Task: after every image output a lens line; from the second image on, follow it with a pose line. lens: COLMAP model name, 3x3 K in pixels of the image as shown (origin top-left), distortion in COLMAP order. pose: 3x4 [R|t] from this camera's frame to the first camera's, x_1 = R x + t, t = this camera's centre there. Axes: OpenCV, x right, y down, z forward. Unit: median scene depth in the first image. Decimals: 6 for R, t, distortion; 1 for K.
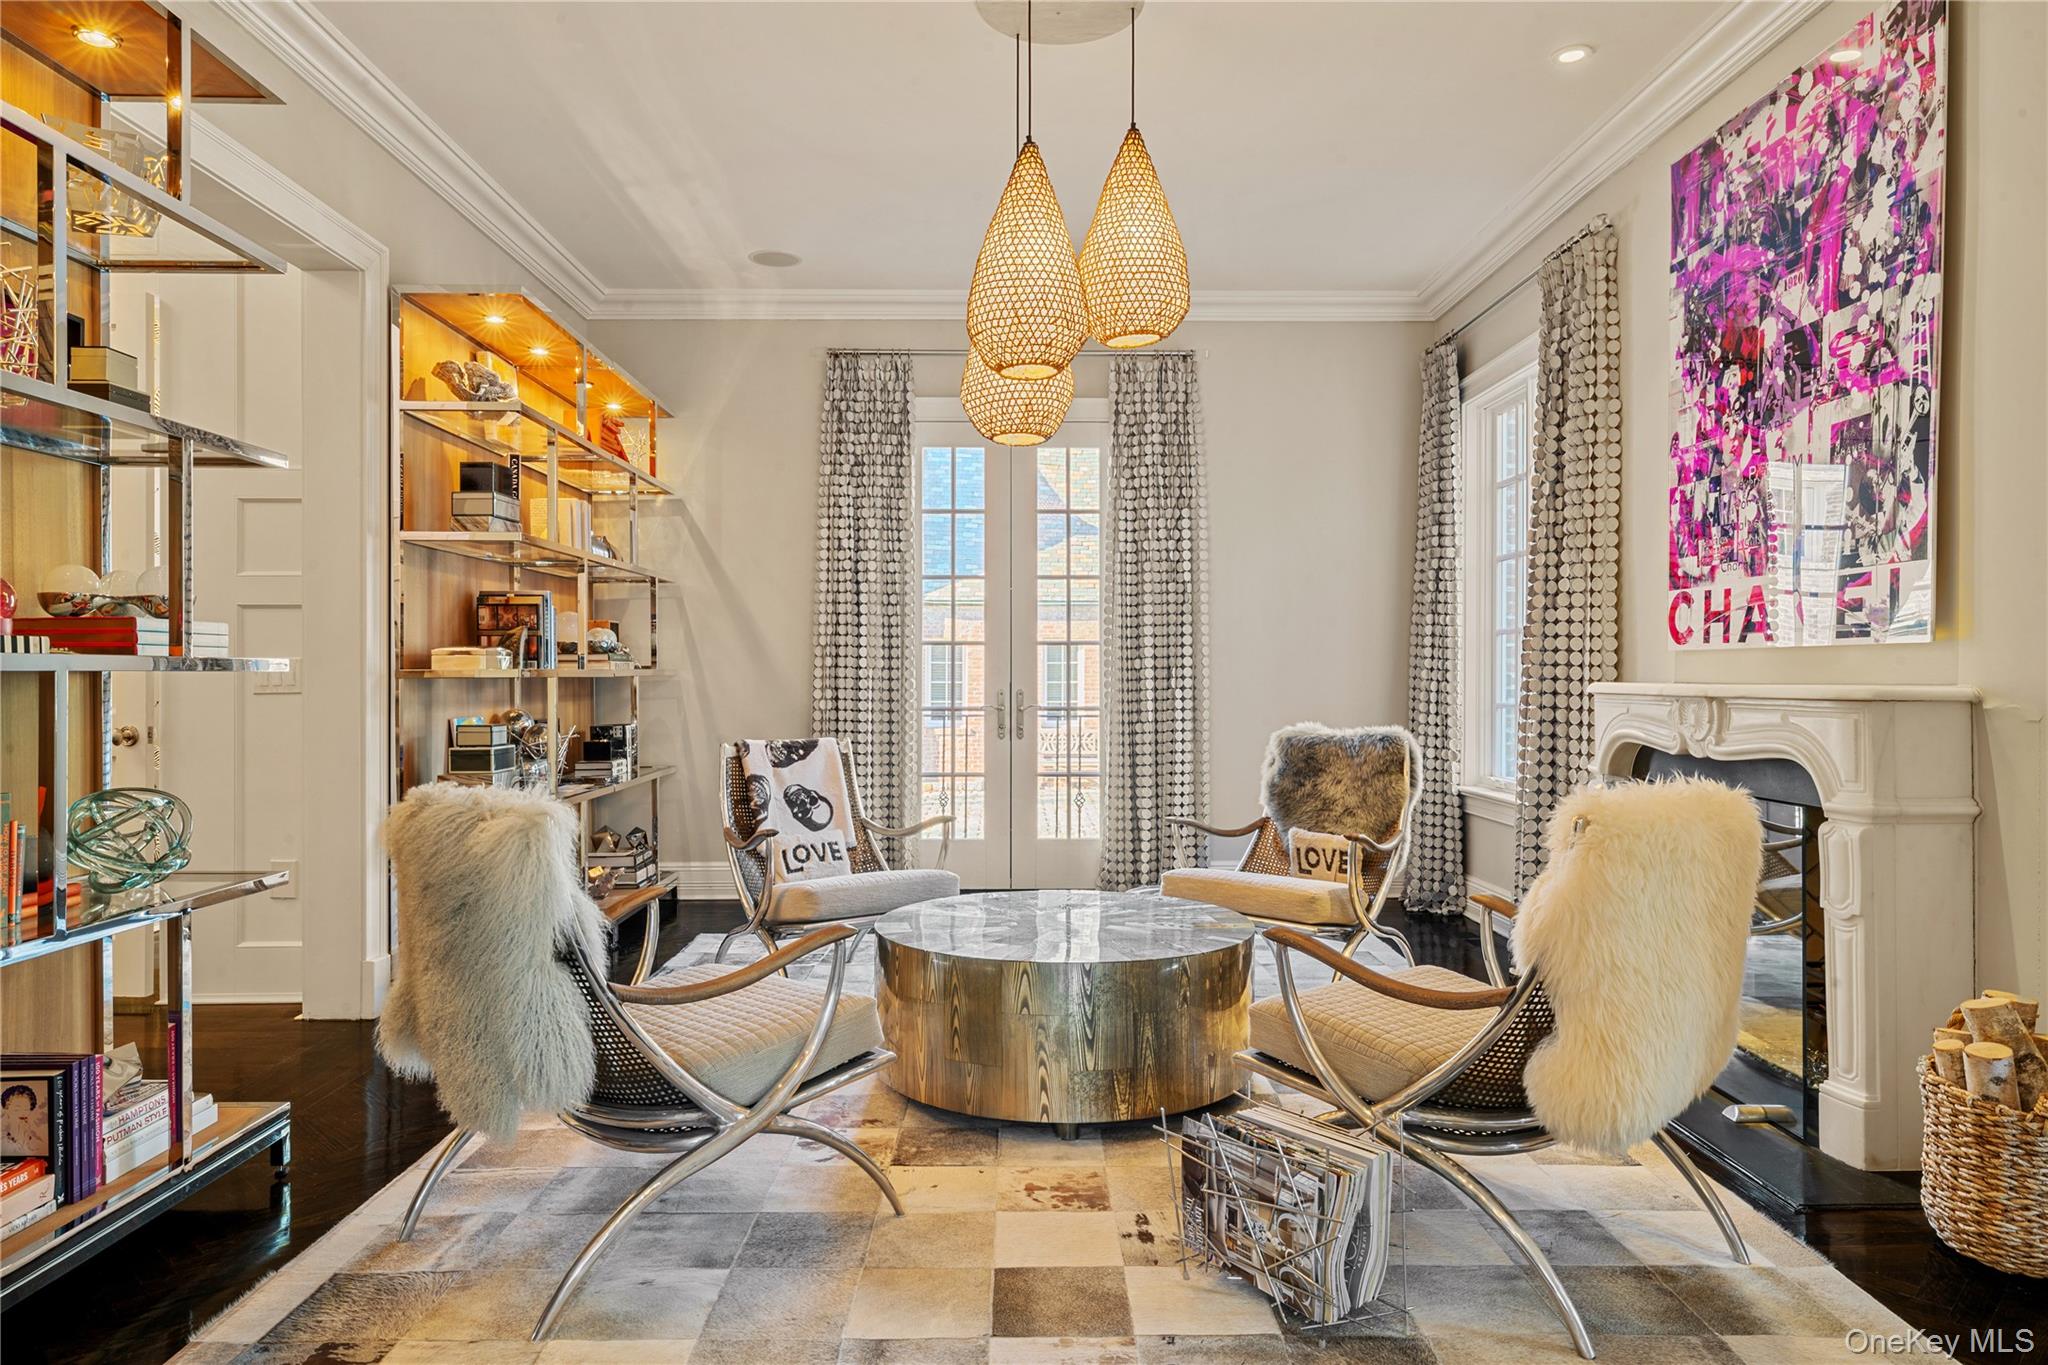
lens RADIAL K [[1266.5, 0, 1021.1], [0, 1266.5, 663.9], [0, 0, 1]] dist [0.006488, -0.000486]
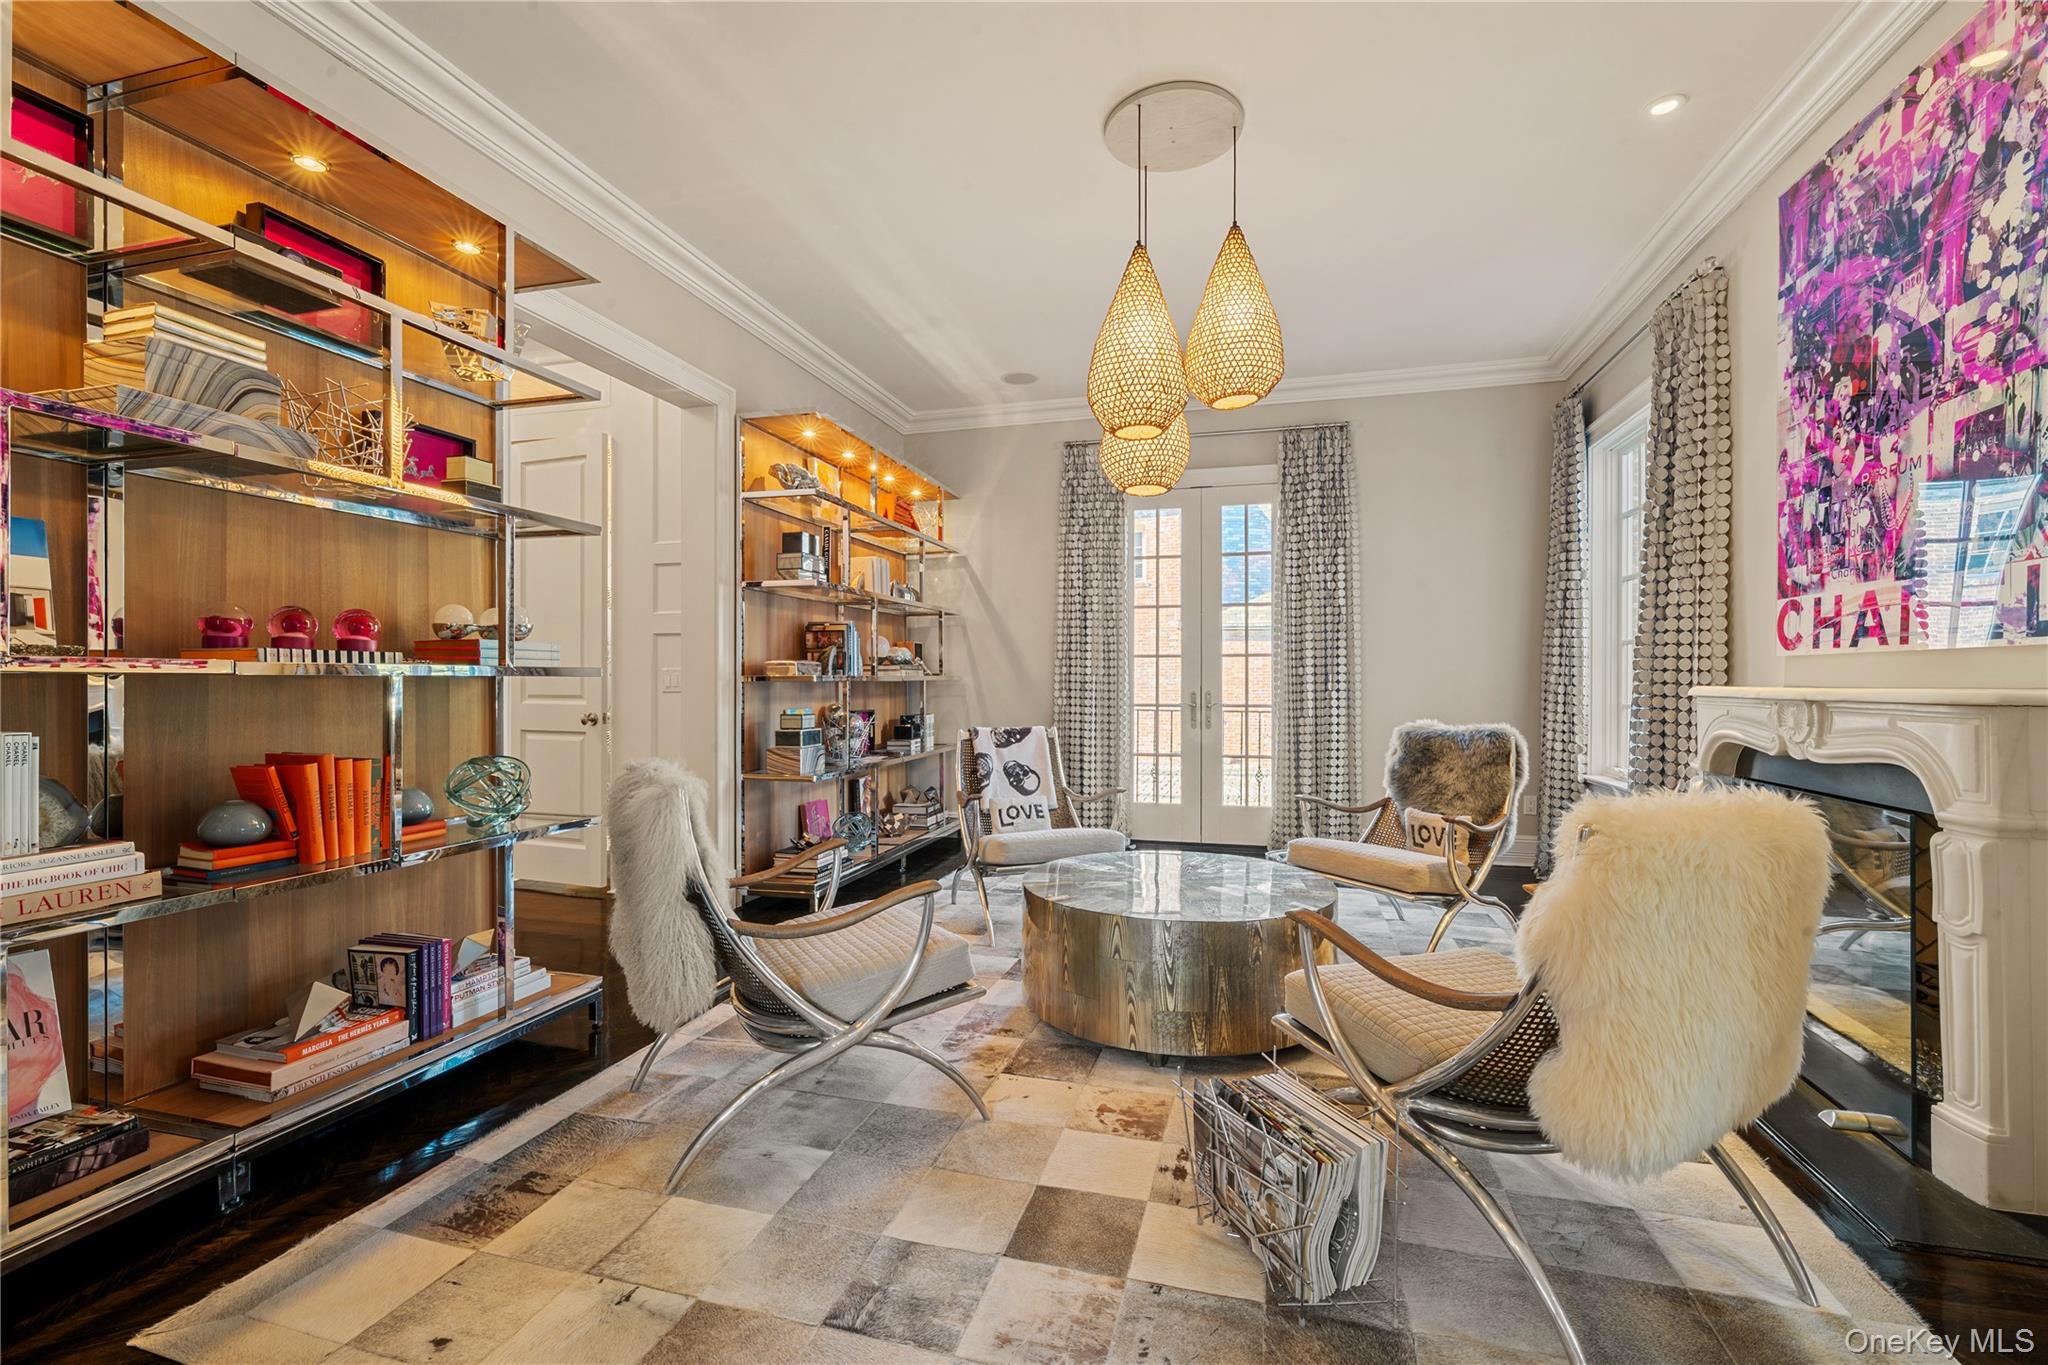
lens RADIAL K [[873.8, 0, 1028.3], [0, 873.8, 673.5], [0, 0, 1]] dist [0.000735, 0.000341]
pose [[0.961282, -0.002262, -0.275556, 0.113829], [0.002447, 0.999997, 0.000328, 0.002381], [0.275554, -0.000990, 0.961285, 0.129900]]
